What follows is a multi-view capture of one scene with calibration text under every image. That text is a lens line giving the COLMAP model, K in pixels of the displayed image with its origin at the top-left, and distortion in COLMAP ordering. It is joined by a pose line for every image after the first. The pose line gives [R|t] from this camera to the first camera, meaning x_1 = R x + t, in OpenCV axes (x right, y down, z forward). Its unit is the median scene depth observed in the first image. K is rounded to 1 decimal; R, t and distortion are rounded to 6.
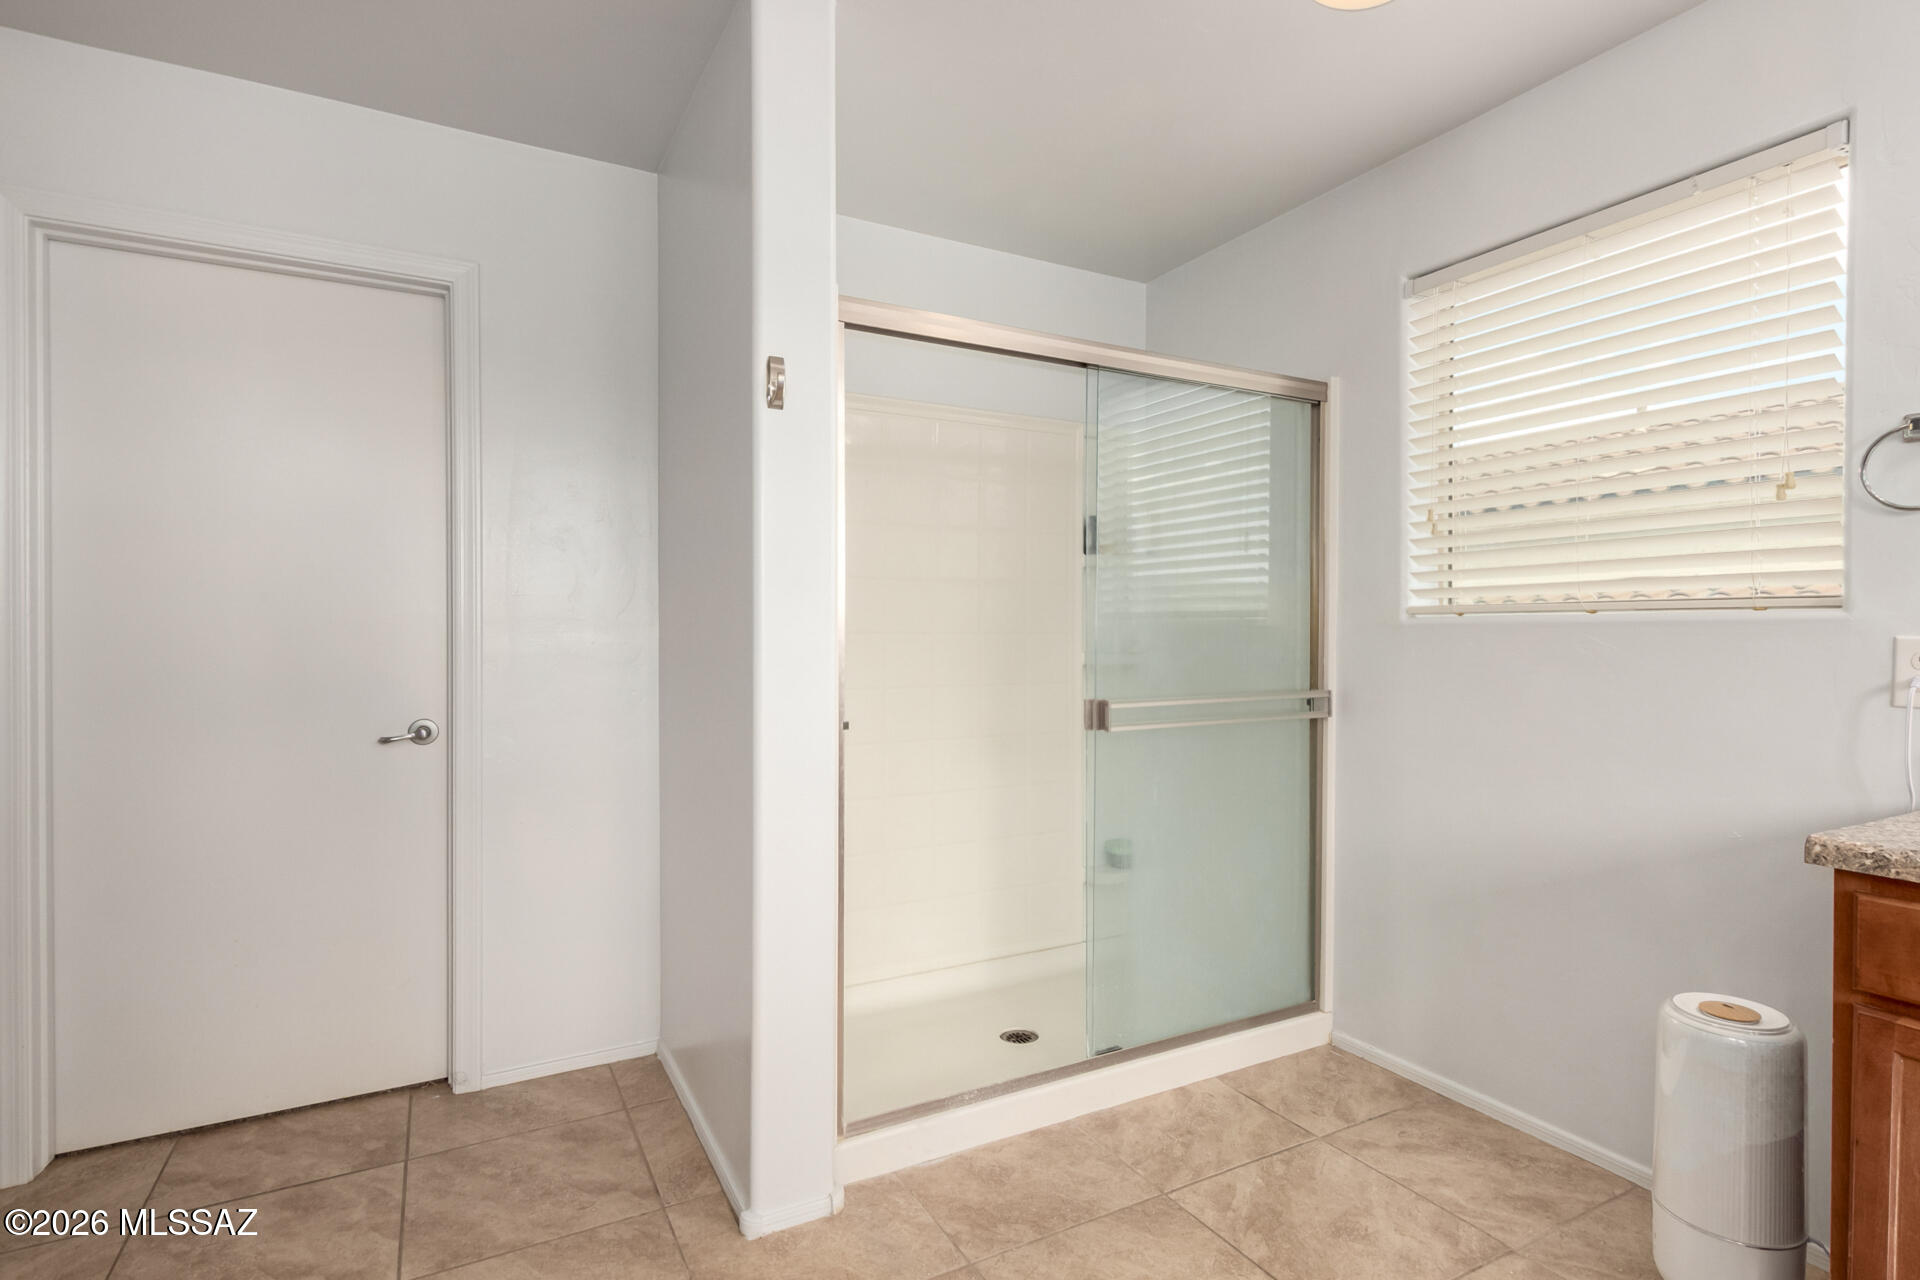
lens RADIAL K [[911.5, 0, 958.9], [0, 911.5, 643.2], [0, 0, 1]] dist [0.001597, -0.000845]
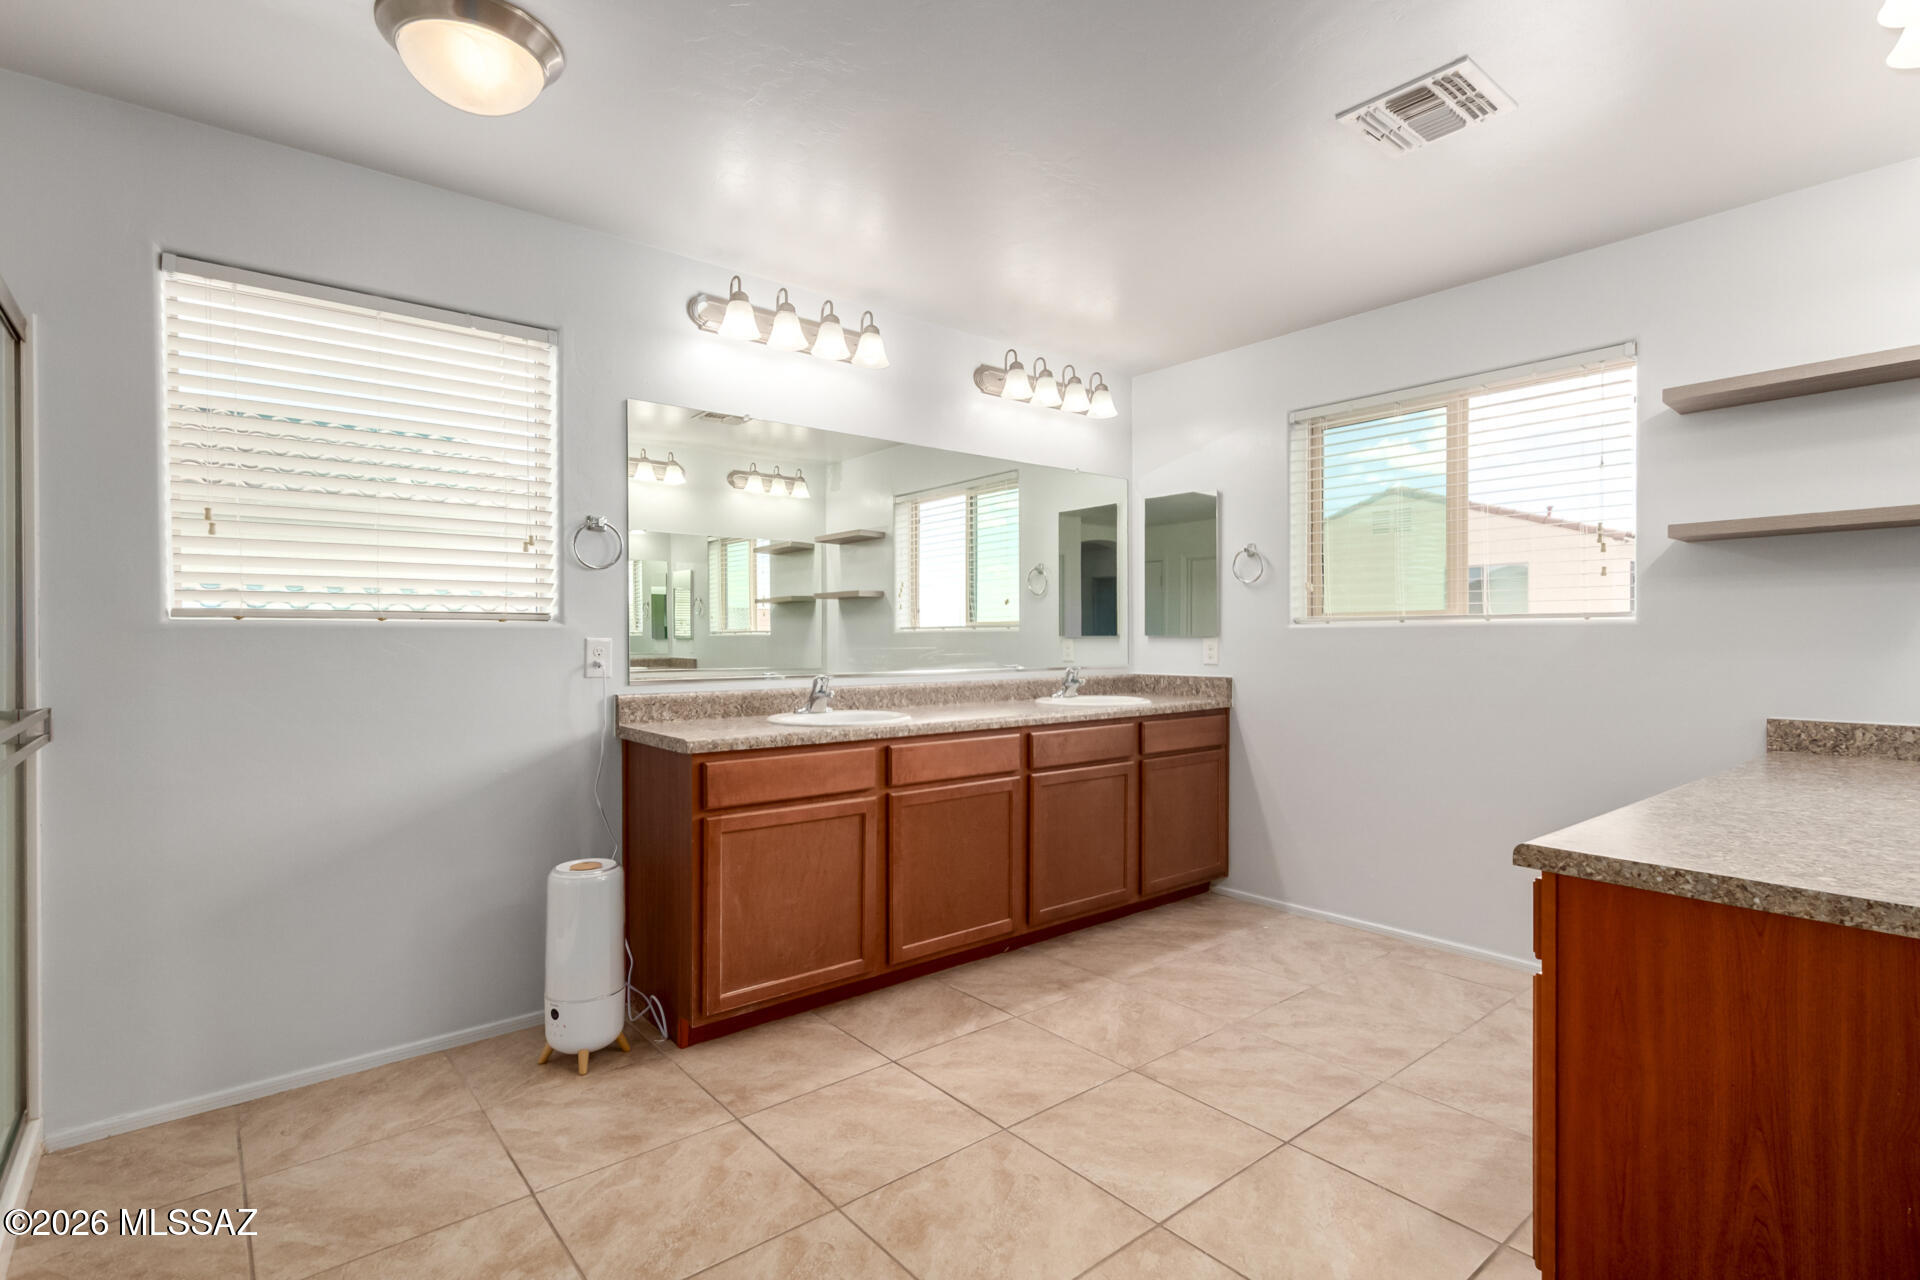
lens RADIAL K [[911.5, 0, 959.4], [0, 911.5, 641.3], [0, 0, 1]] dist [0.001597, -0.000845]
pose [[-0.168541, -0.005043, 0.985682, -0.709890], [0.008646, 0.999941, 0.006594, -0.006486], [-0.985657, 0.009633, -0.168487, 0.485014]]
